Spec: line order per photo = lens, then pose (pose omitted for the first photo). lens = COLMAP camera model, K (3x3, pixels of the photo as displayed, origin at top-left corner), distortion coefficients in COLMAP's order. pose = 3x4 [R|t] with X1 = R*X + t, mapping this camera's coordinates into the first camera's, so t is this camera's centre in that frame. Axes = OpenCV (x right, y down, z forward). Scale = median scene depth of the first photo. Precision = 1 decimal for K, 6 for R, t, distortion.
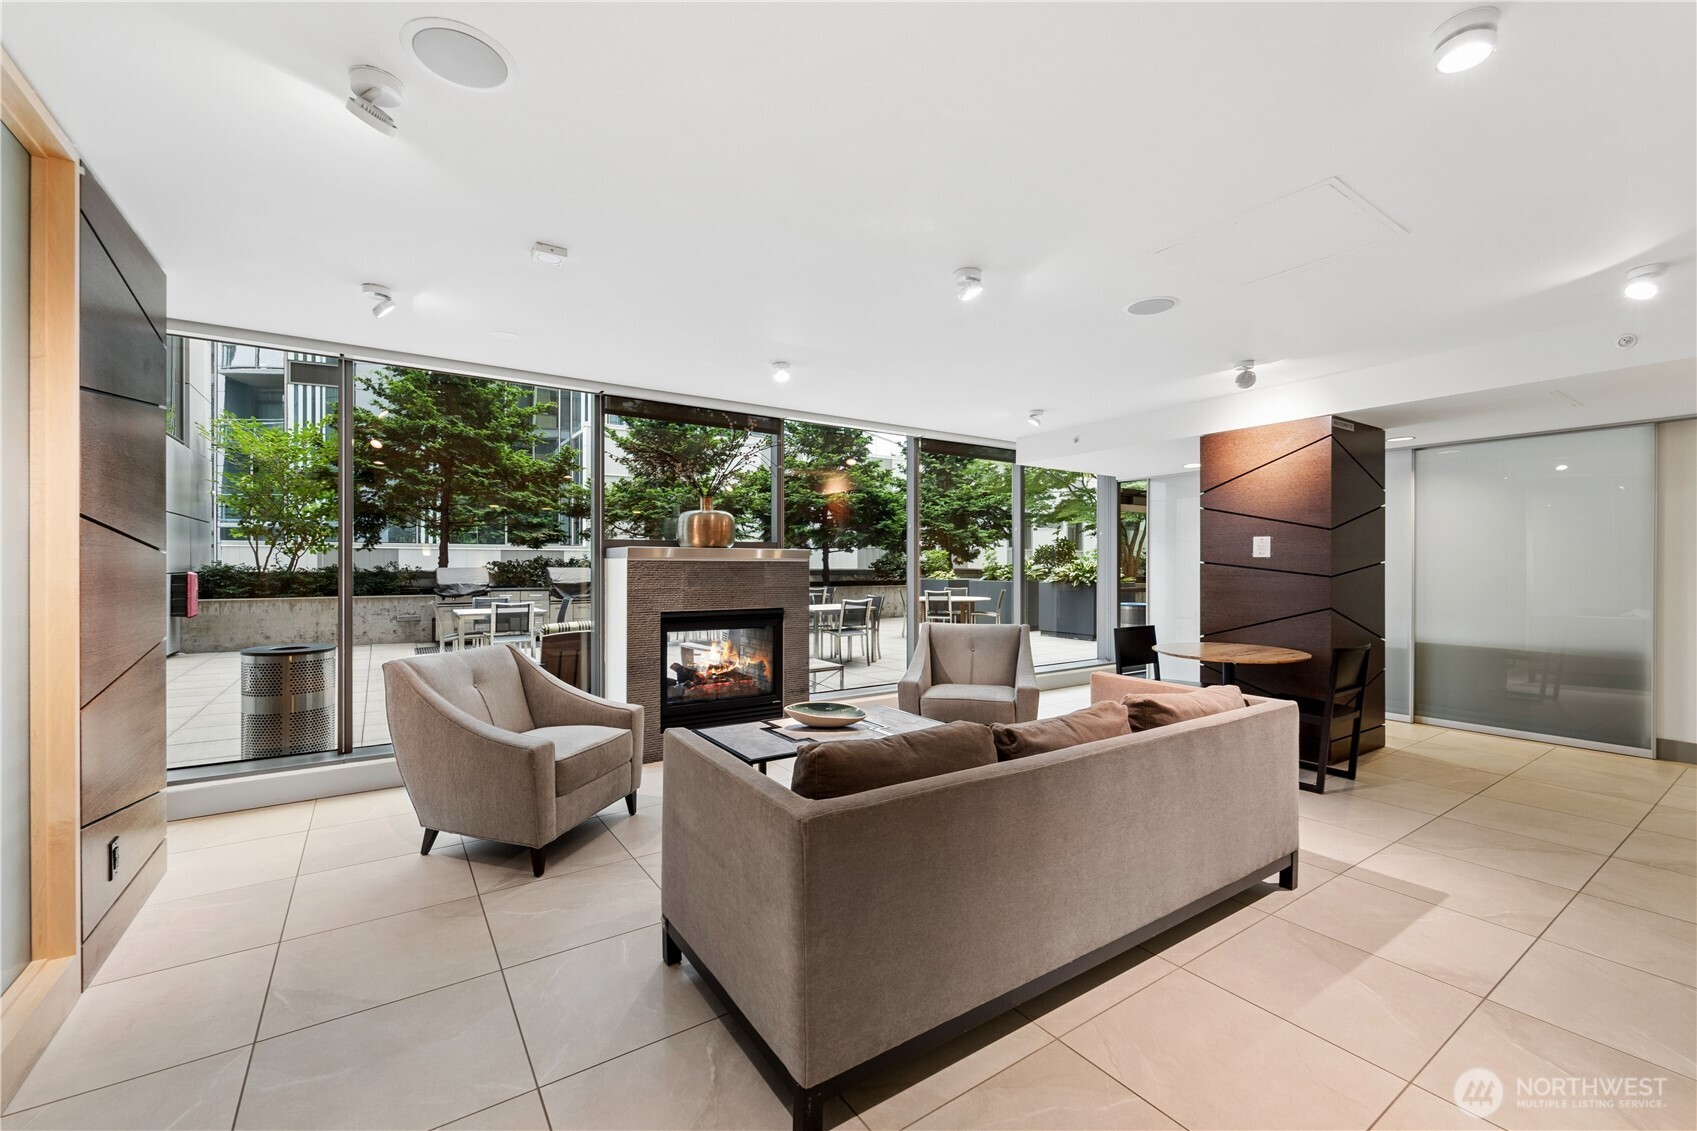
lens RADIAL K [[694.9, 0, 848.8], [0, 694.9, 562.4], [0, 0, 1]] dist [0.005858, -0.003008]
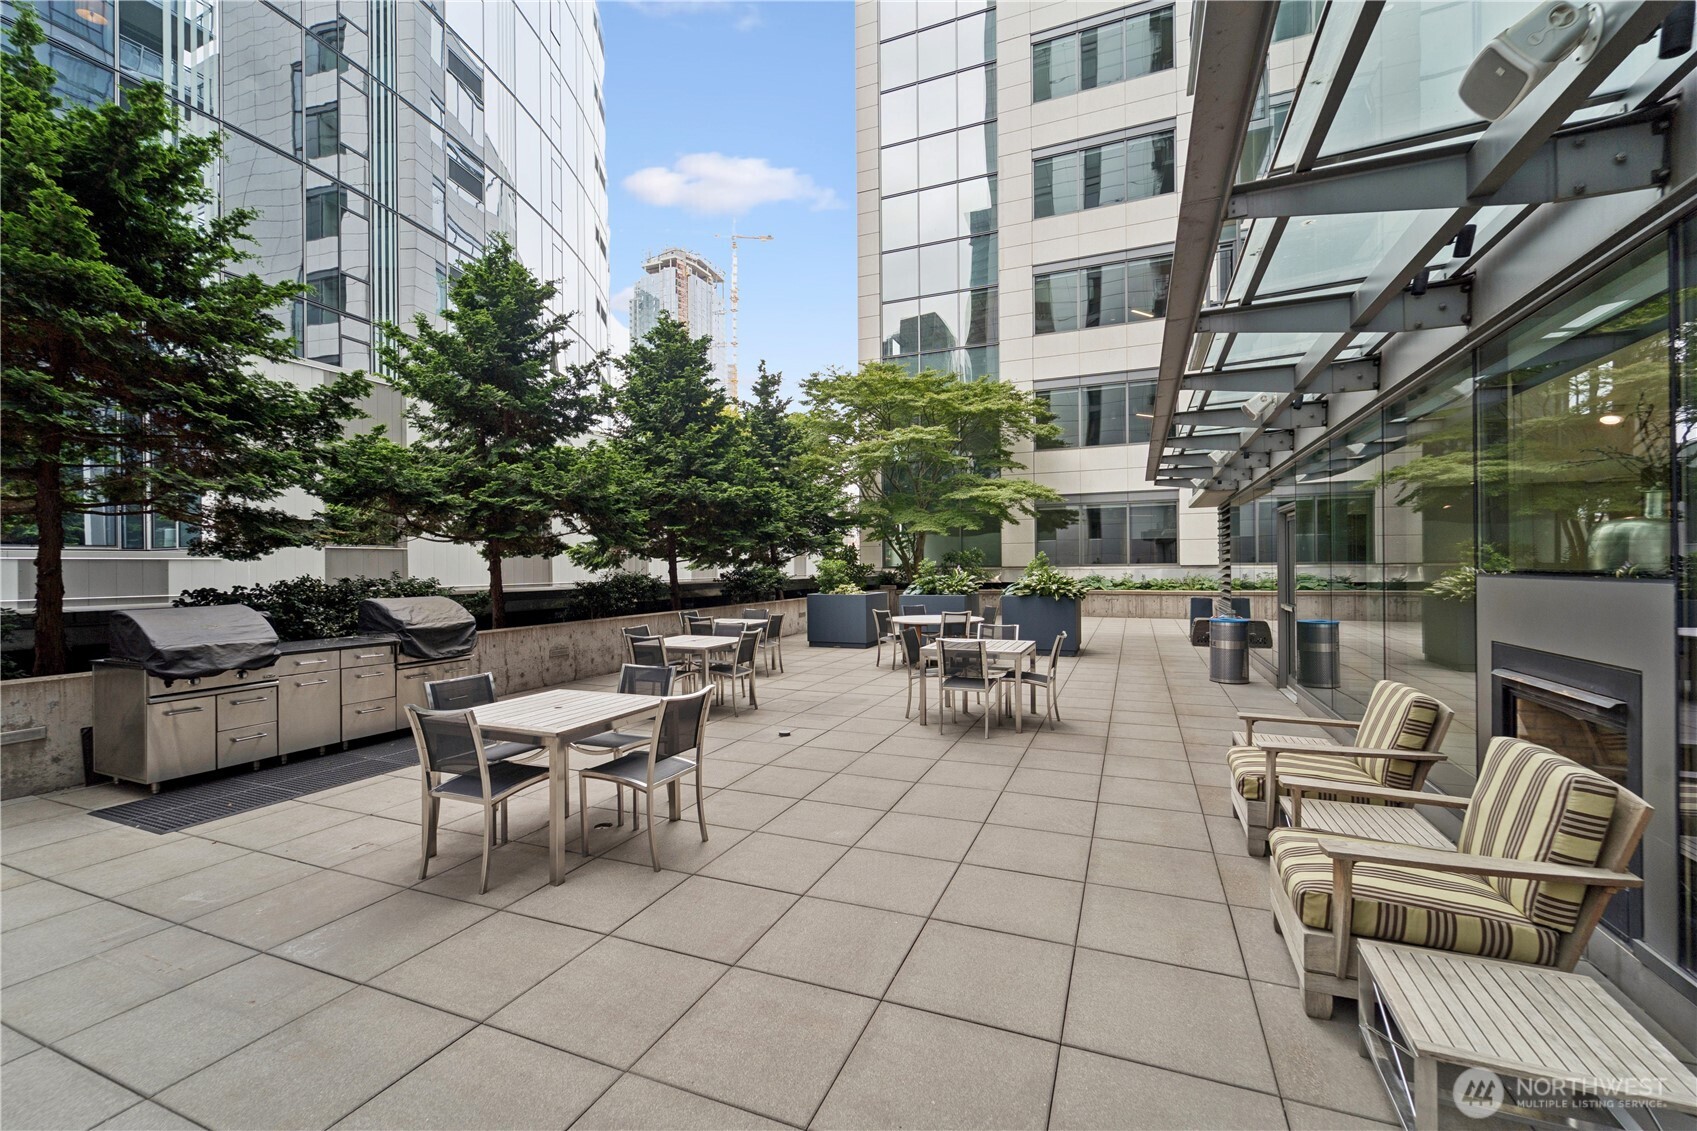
lens RADIAL K [[694.9, 0, 850.1], [0, 694.9, 565.0], [0, 0, 1]] dist [0.005858, -0.003008]
pose [[0.834633, -0.009556, 0.550724, -0.436708], [0.013626, 0.999902, -0.003300, -0.012080], [-0.550638, 0.010259, 0.834681, 0.386107]]
